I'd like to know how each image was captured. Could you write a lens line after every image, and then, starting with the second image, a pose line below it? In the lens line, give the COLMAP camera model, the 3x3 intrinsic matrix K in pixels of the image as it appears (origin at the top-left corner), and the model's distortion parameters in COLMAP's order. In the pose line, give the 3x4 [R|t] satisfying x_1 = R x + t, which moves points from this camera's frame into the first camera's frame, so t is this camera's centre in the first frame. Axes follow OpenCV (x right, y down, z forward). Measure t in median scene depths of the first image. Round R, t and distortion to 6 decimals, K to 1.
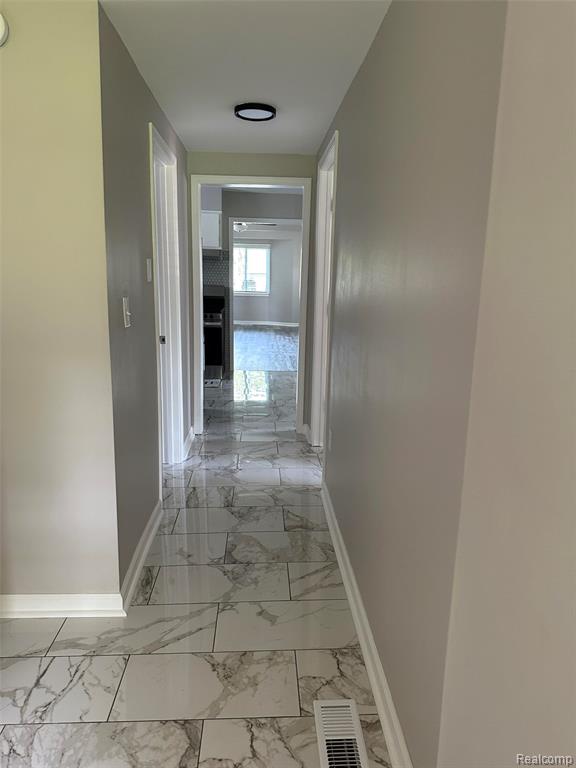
lens RADIAL K [[534.7, 0, 288.0], [0, 534.7, 384.0], [0, 0, 1]] dist [0.050770, -0.000767]
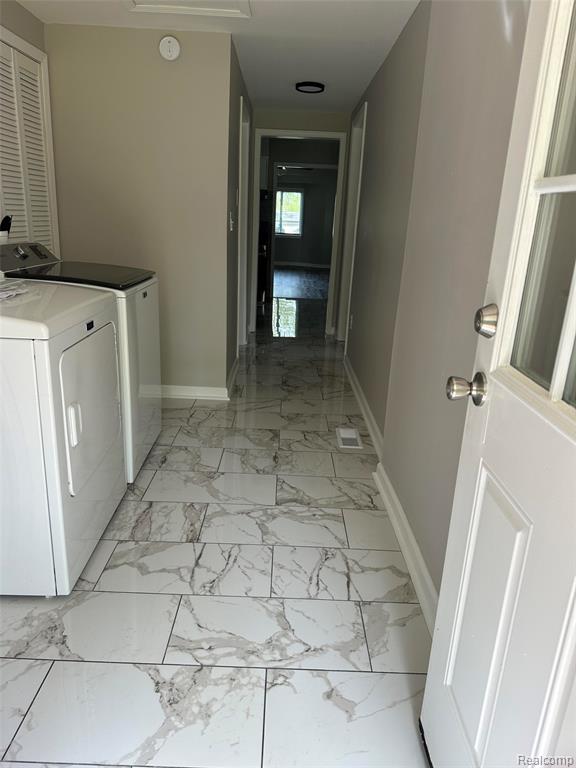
lens RADIAL K [[534.7, 0, 288.0], [0, 534.7, 384.0], [0, 0, 1]] dist [0.050770, -0.000767]
pose [[0.998368, 0.038472, -0.042210, -0.030875], [-0.034518, 0.995279, 0.090710, 0.170312], [0.045501, -0.089105, 0.994982, -0.564788]]
